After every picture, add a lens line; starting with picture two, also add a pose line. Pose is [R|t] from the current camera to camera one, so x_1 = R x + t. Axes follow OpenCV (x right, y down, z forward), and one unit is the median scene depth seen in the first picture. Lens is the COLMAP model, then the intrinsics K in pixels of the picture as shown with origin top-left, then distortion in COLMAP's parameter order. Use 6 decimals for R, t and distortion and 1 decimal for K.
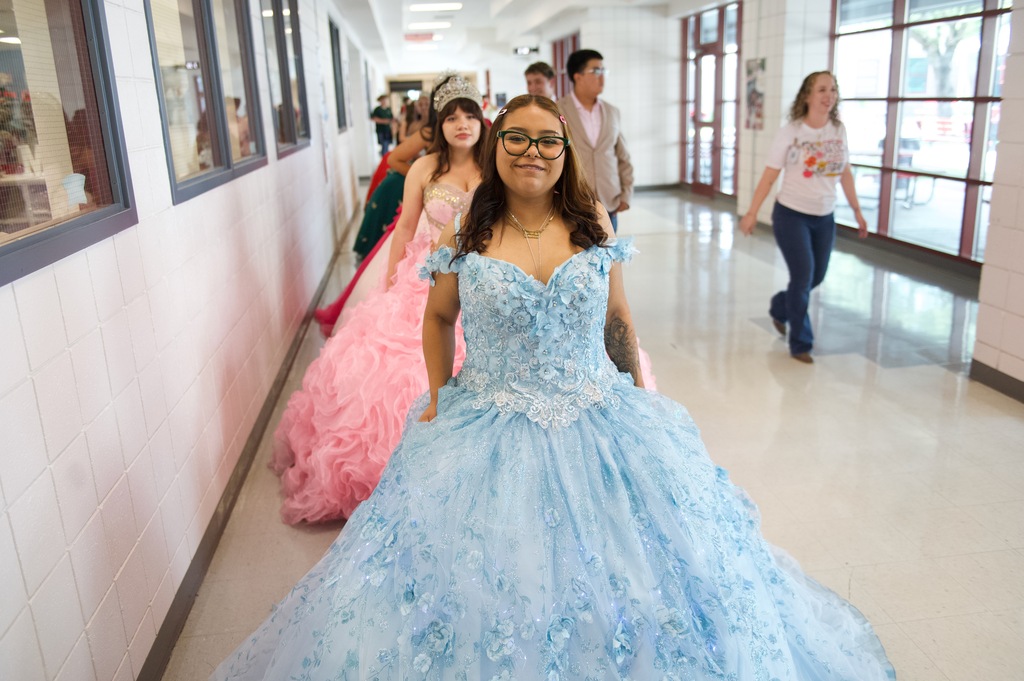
lens RADIAL K [[861.4, 0, 512.0], [0, 861.4, 340.5], [0, 0, 1]] dist [-0.004255, 0.002067]
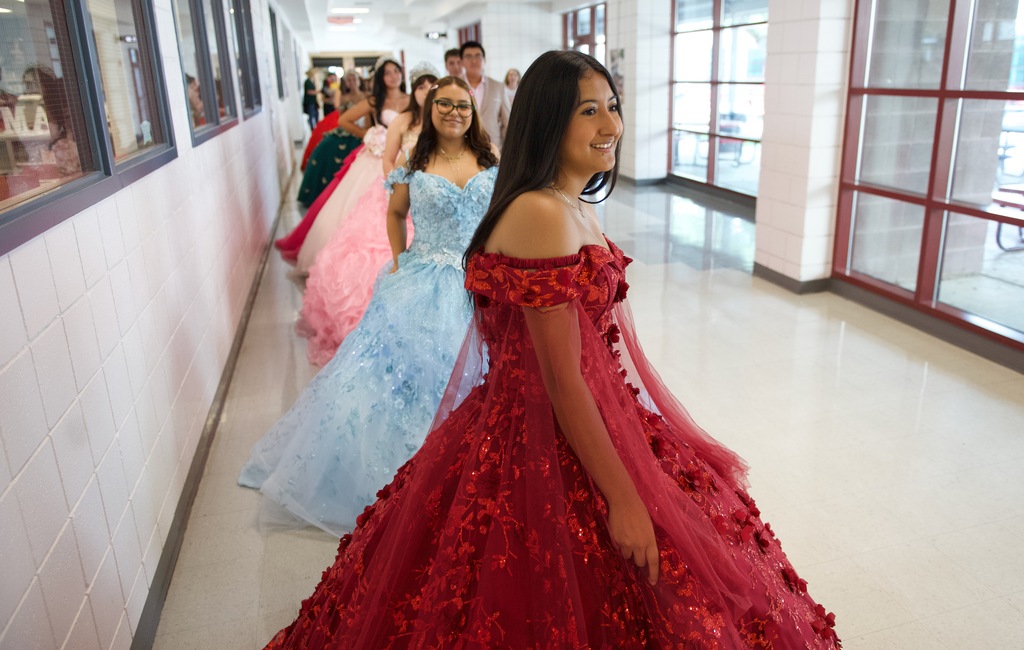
lens RADIAL K [[795.9, 0, 573.1], [0, 795.9, 324.1], [0, 0, 1]] dist [-0.001377, 0.006998]
pose [[0.983192, -0.034227, 0.179340, -0.012582], [0.029255, 0.999113, 0.030297, 0.053174], [-0.180218, -0.024541, 0.983320, -0.194303]]
